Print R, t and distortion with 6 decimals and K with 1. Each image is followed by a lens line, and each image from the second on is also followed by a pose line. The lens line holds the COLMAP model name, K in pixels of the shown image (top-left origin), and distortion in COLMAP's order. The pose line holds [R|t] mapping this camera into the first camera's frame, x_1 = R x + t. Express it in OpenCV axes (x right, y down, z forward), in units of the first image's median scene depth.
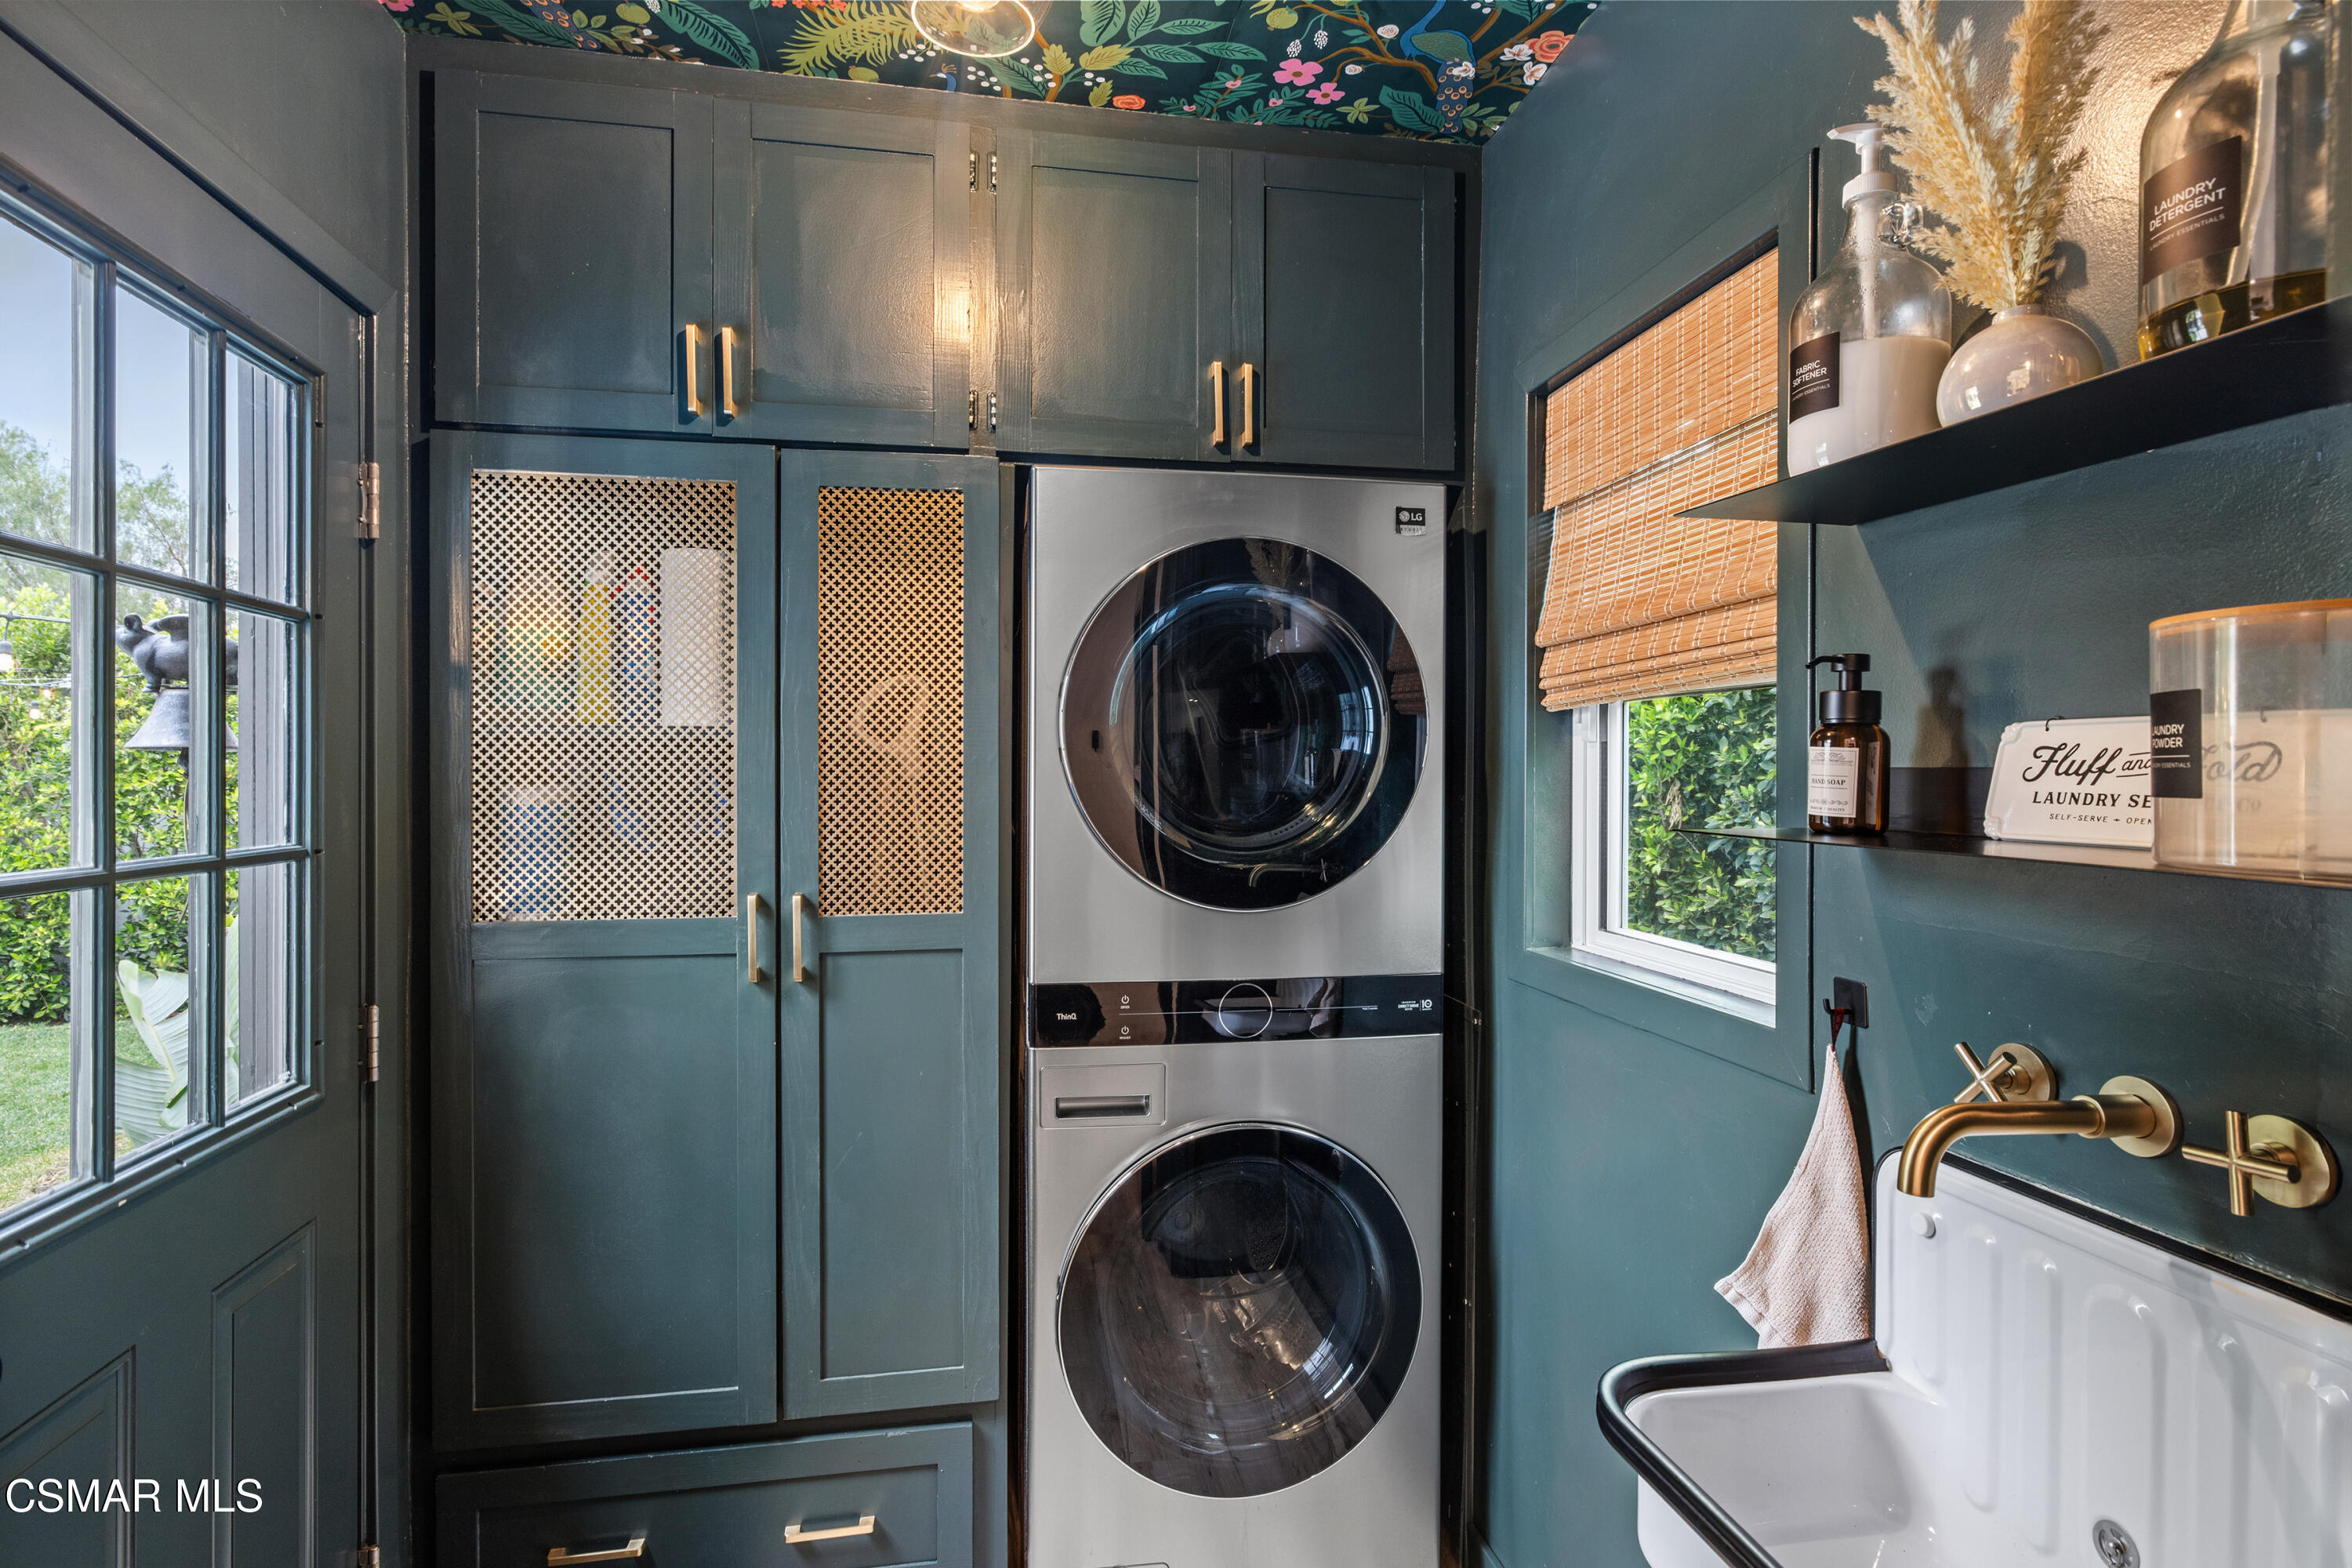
lens RADIAL K [[1219.2, 0, 1173.3], [0, 1219.2, 777.6], [0, 0, 1]] dist [-0.004065, -0.000953]
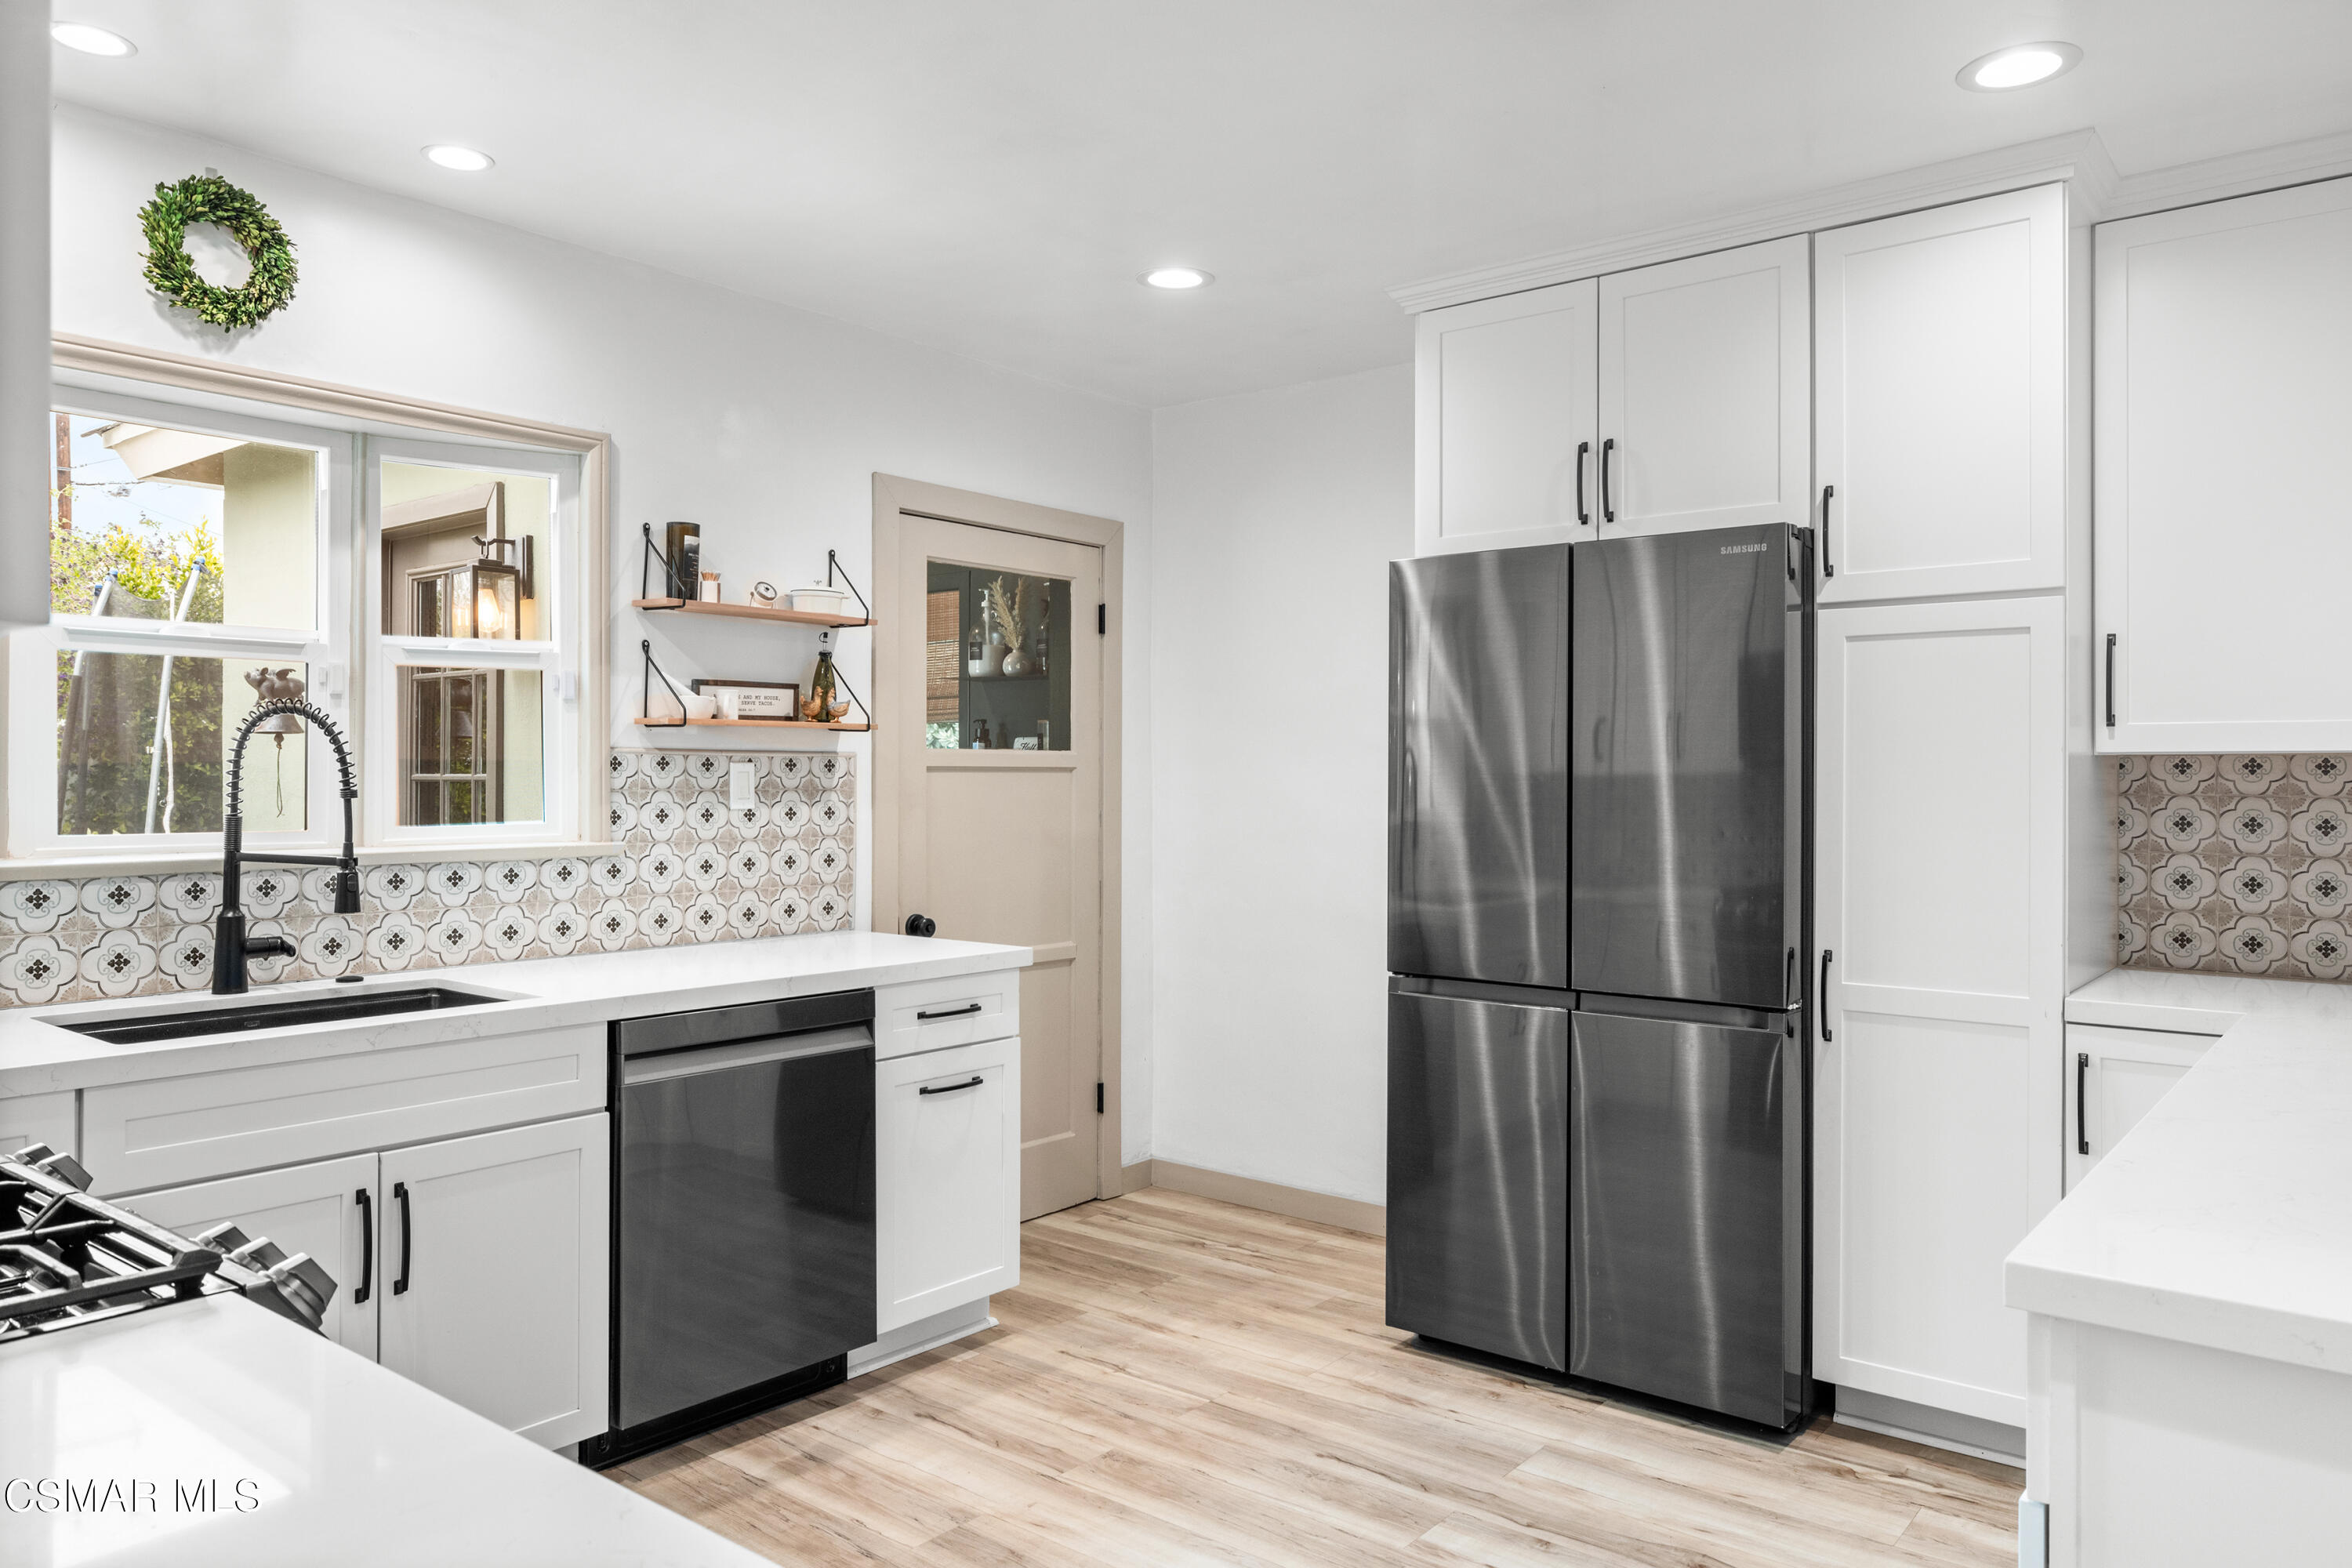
lens RADIAL K [[1588.5, 0, 1175.4], [0, 1588.5, 773.5], [0, 0, 1]] dist [0.005395, 0.001877]
pose [[0.762306, 0.000000, 0.647217, -2.417792], [0.001148, 0.999998, -0.001352, 0.089324], [-0.647216, 0.001774, 0.762305, -3.501489]]
